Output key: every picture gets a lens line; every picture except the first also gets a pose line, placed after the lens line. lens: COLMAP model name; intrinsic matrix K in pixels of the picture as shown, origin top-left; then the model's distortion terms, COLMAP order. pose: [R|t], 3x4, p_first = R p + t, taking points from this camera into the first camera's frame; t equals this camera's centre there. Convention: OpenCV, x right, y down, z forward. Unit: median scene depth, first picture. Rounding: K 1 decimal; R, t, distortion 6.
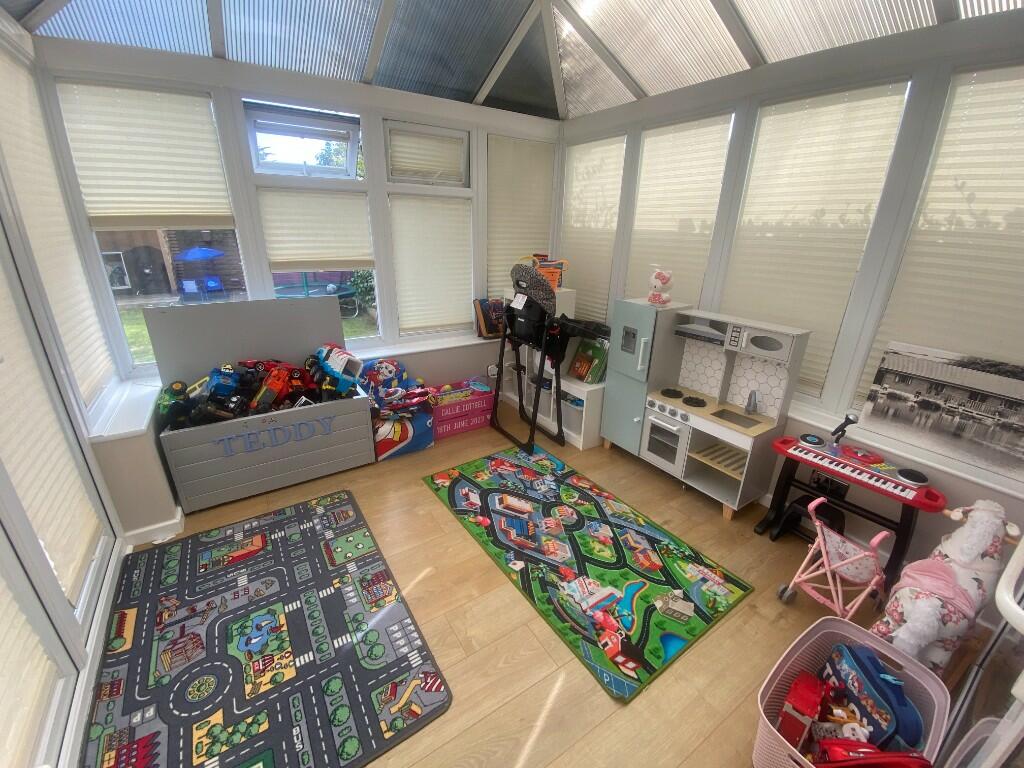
lens RADIAL K [[419.9, 0, 519.5], [0, 419.9, 384.3], [0, 0, 1]] dist [0.002474, -0.017388]
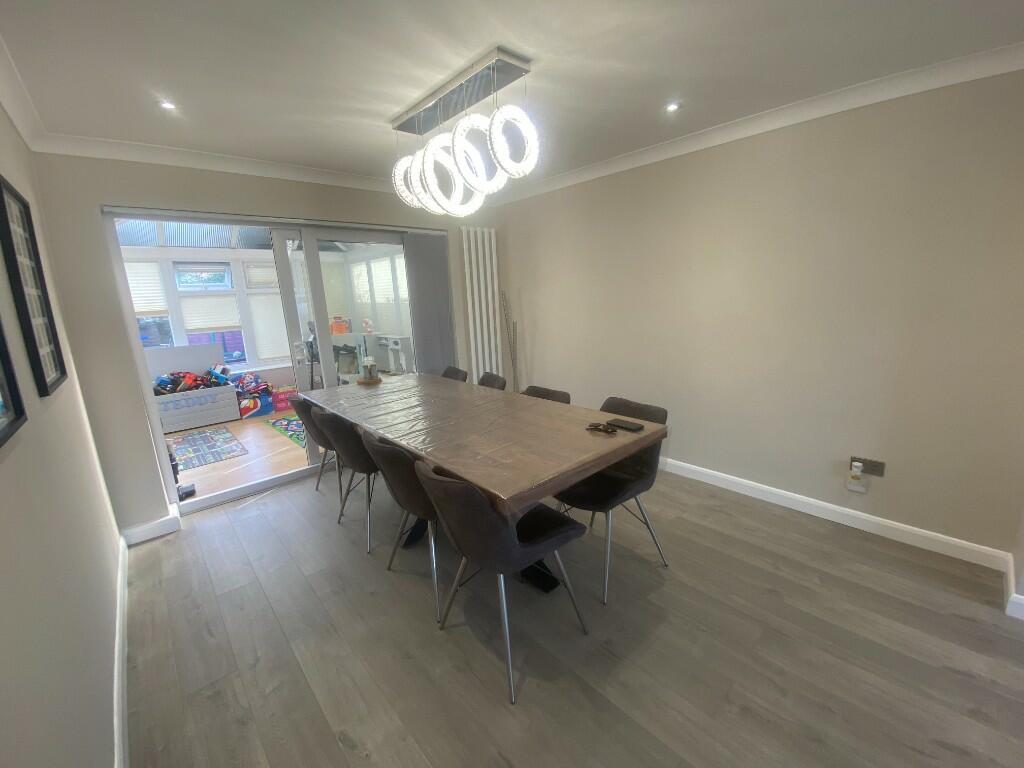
lens RADIAL K [[419.9, 0, 519.5], [0, 419.9, 384.3], [0, 0, 1]] dist [0.002474, -0.017388]
pose [[0.984720, -0.095235, 0.145799, 0.735033], [0.116215, 0.982891, -0.142893, 0.479847], [-0.129696, 0.157654, 0.978940, -1.244194]]
